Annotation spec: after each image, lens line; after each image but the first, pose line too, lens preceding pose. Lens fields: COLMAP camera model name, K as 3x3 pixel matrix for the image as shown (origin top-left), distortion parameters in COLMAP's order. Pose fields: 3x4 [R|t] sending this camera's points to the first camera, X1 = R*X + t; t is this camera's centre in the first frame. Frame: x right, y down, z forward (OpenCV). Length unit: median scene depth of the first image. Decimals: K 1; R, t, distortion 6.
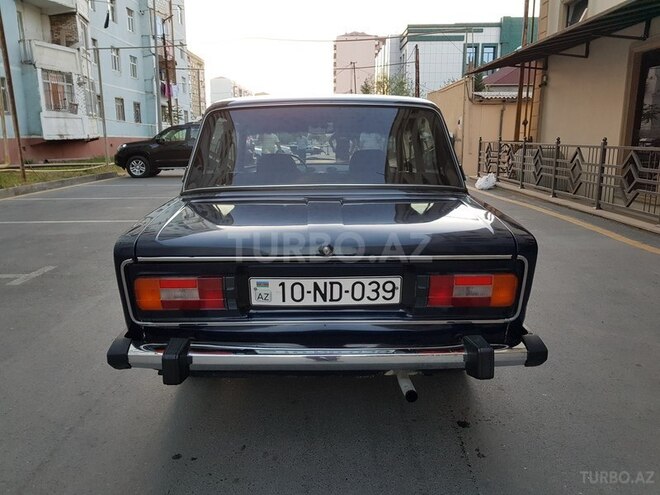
lens RADIAL K [[502.5, 0, 330.0], [0, 502.5, 238.3], [0, 0, 1]] dist [0.043092, -0.066976]
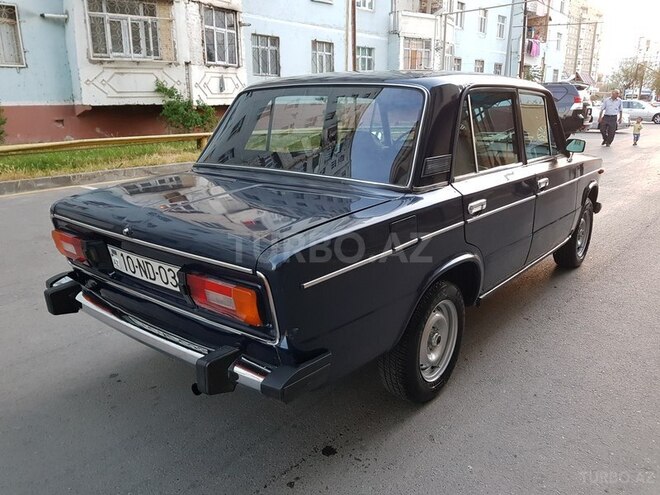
lens RADIAL K [[502.3, 0, 317.4], [0, 502.3, 246.0], [0, 0, 1]] dist [0.007199, -0.043143]
pose [[0.774951, 0.169573, -0.608848, 0.103753], [-0.115920, 0.985128, 0.126829, -0.013664], [0.621300, -0.027708, 0.783083, 0.044217]]
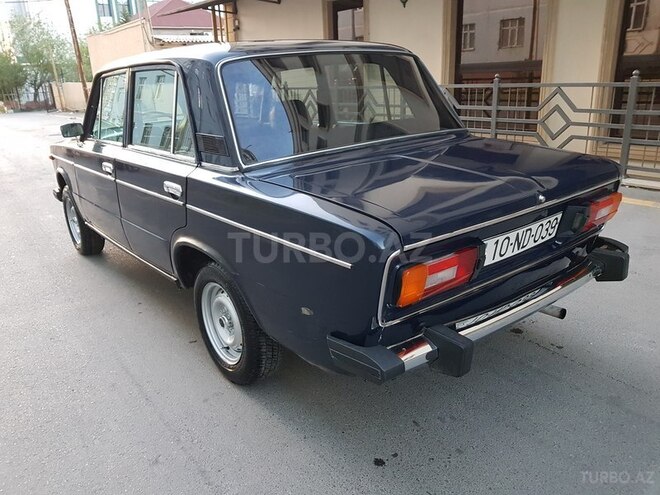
lens RADIAL K [[502.5, 0, 330.0], [0, 502.5, 238.3], [0, 0, 1]] dist [0.043092, -0.066976]
pose [[0.794625, -0.216083, 0.567345, -0.102289], [0.157996, 0.975918, 0.150406, -0.012967], [-0.586182, -0.029878, 0.809628, 0.044335]]
